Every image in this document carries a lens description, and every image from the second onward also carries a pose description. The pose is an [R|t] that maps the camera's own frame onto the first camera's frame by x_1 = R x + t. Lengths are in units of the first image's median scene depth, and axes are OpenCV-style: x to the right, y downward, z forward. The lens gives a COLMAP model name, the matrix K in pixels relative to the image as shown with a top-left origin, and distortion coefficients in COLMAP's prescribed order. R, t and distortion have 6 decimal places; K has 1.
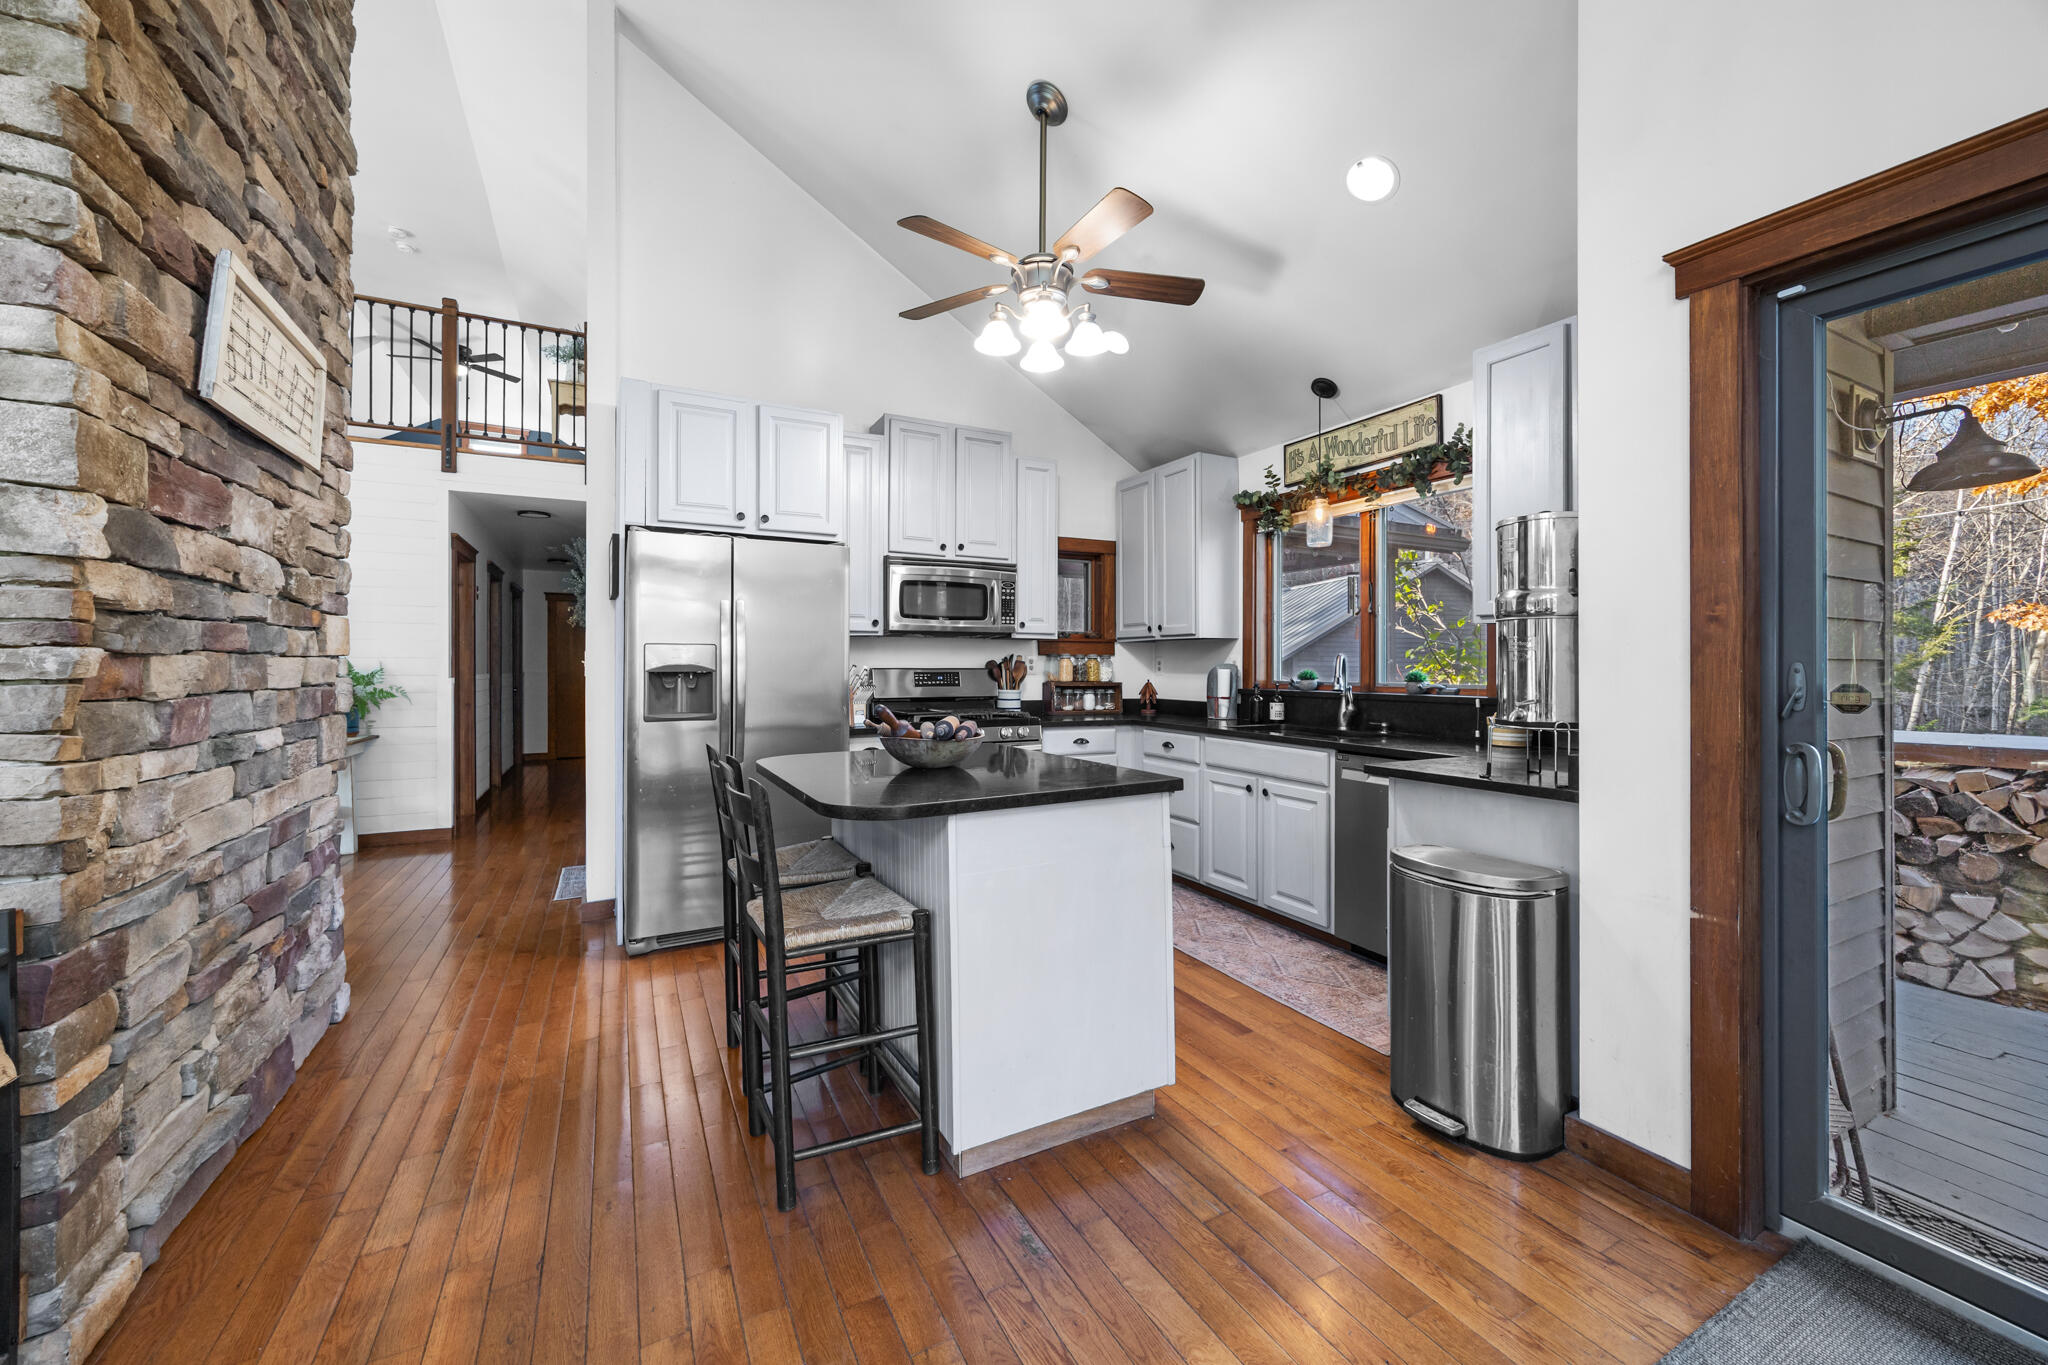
lens RADIAL K [[795.2, 0, 1039.8], [0, 795.2, 663.1], [0, 0, 1]] dist [0.002900, -0.000145]
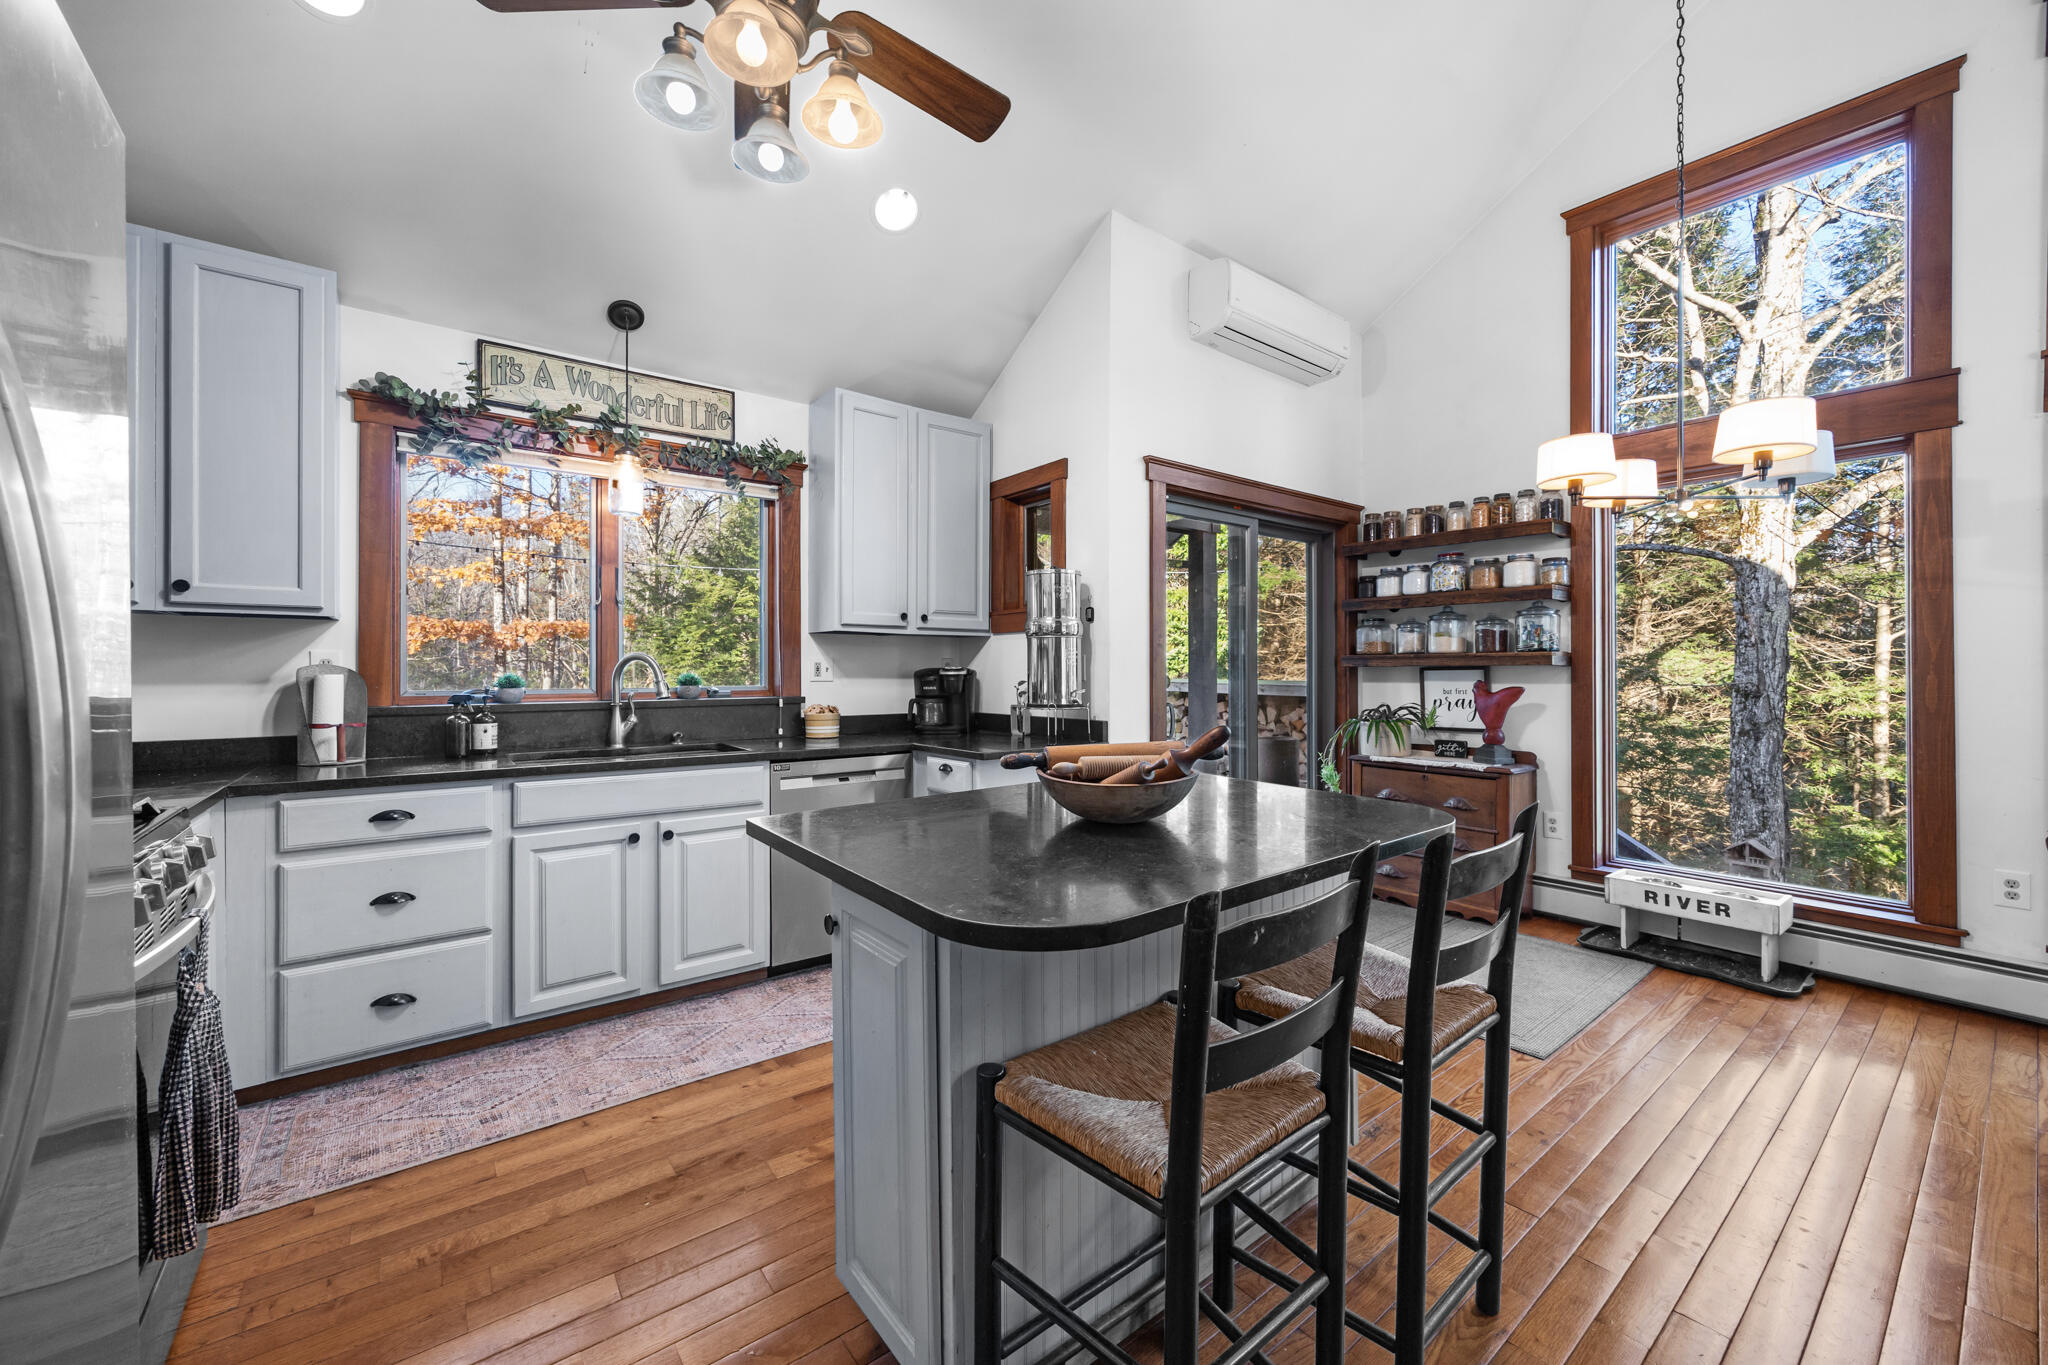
lens RADIAL K [[795.2, 0, 1031.3], [0, 795.2, 669.5], [0, 0, 1]] dist [0.002900, -0.000145]
pose [[-0.171325, -0.001936, 0.985213, -0.501296], [-0.003771, 0.999992, 0.001309, 0.002338], [-0.985207, -0.003491, -0.171331, 0.758351]]
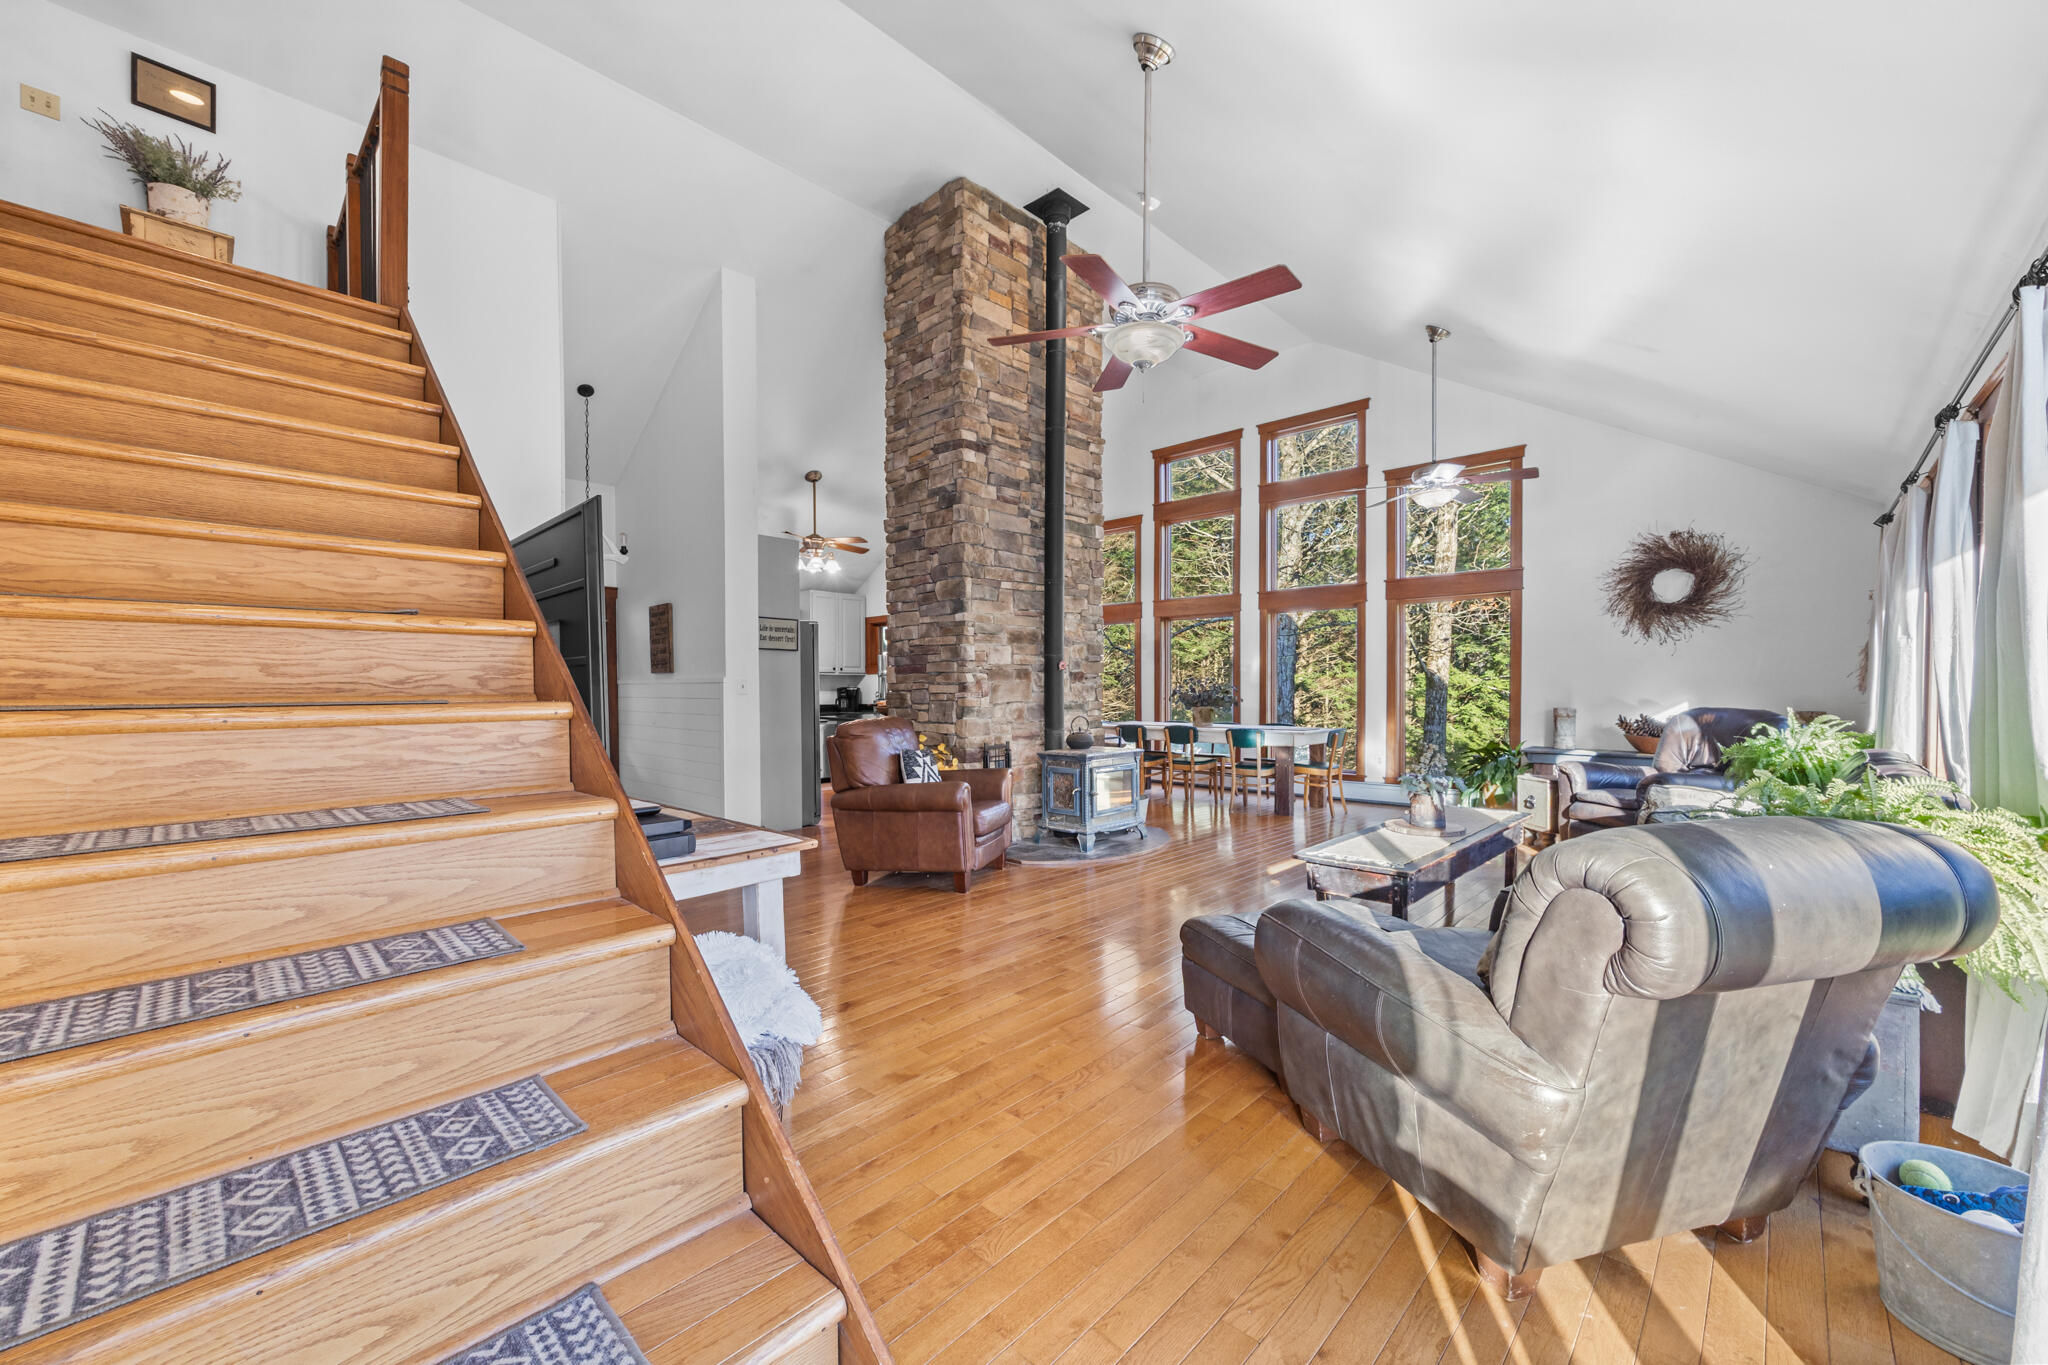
lens RADIAL K [[795.2, 0, 1025.8], [0, 795.2, 693.2], [0, 0, 1]] dist [0.002900, -0.000145]
pose [[-0.314665, -0.007182, 0.949175, -2.328191], [0.001572, 0.999966, 0.008087, 0.002357], [-0.949201, 0.004037, -0.314643, 0.981700]]
